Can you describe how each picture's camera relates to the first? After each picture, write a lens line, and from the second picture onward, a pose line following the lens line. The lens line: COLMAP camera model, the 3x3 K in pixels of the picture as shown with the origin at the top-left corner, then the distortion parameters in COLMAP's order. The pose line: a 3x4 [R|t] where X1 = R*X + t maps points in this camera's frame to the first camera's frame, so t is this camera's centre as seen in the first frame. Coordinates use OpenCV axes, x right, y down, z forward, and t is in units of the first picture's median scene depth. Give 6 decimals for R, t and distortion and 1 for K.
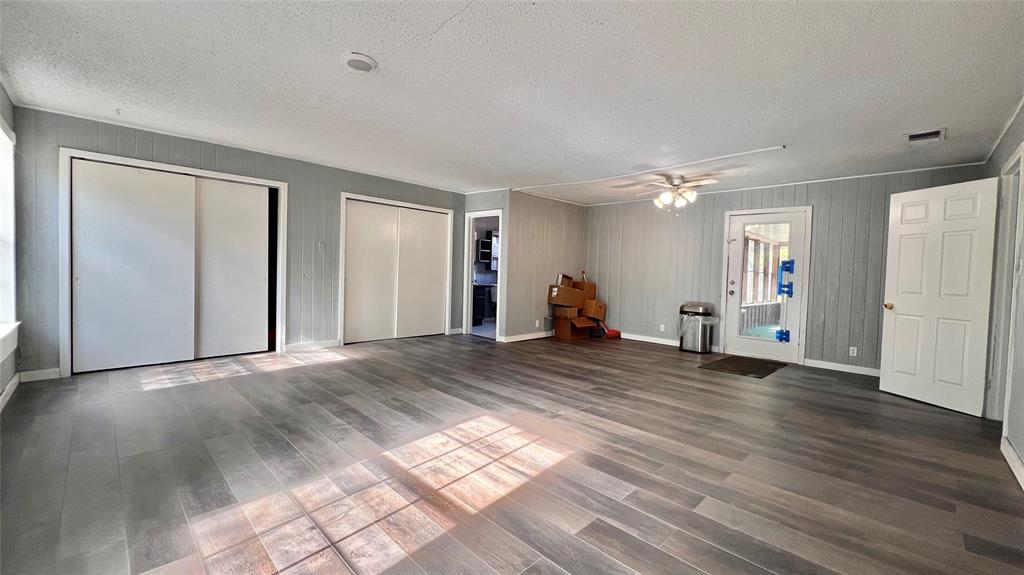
lens RADIAL K [[411.2, 0, 510.4], [0, 411.2, 283.5], [0, 0, 1]] dist [-0.000631, 0.000008]
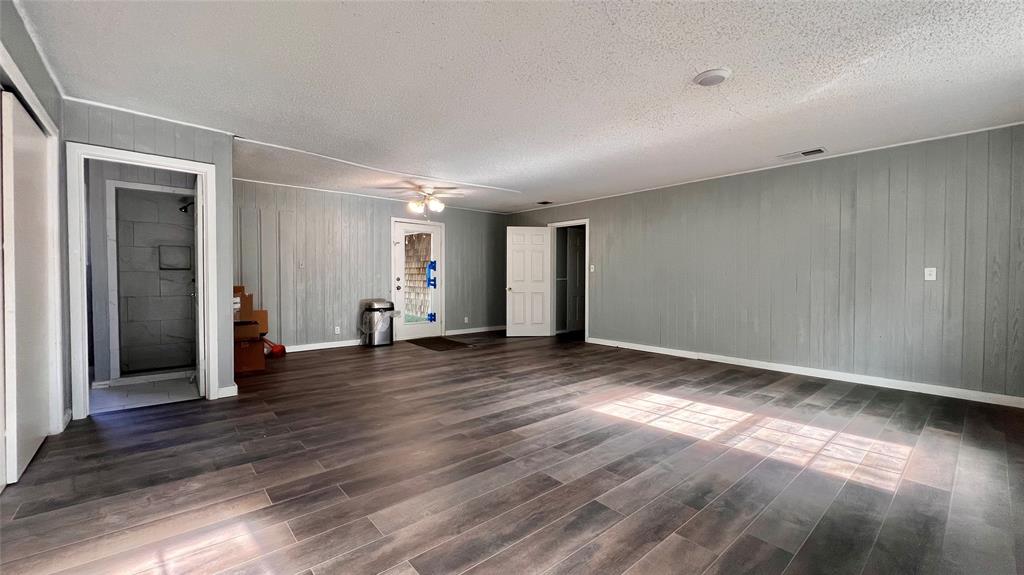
lens RADIAL K [[412.7, 0, 509.4], [0, 412.7, 283.1], [0, 0, 1]] dist [-0.002049, 0.000488]
pose [[0.075338, -0.046911, 0.996054, -1.059998], [0.027044, 0.998621, 0.044987, -0.062176], [-0.996791, 0.023548, 0.076503, 1.048435]]
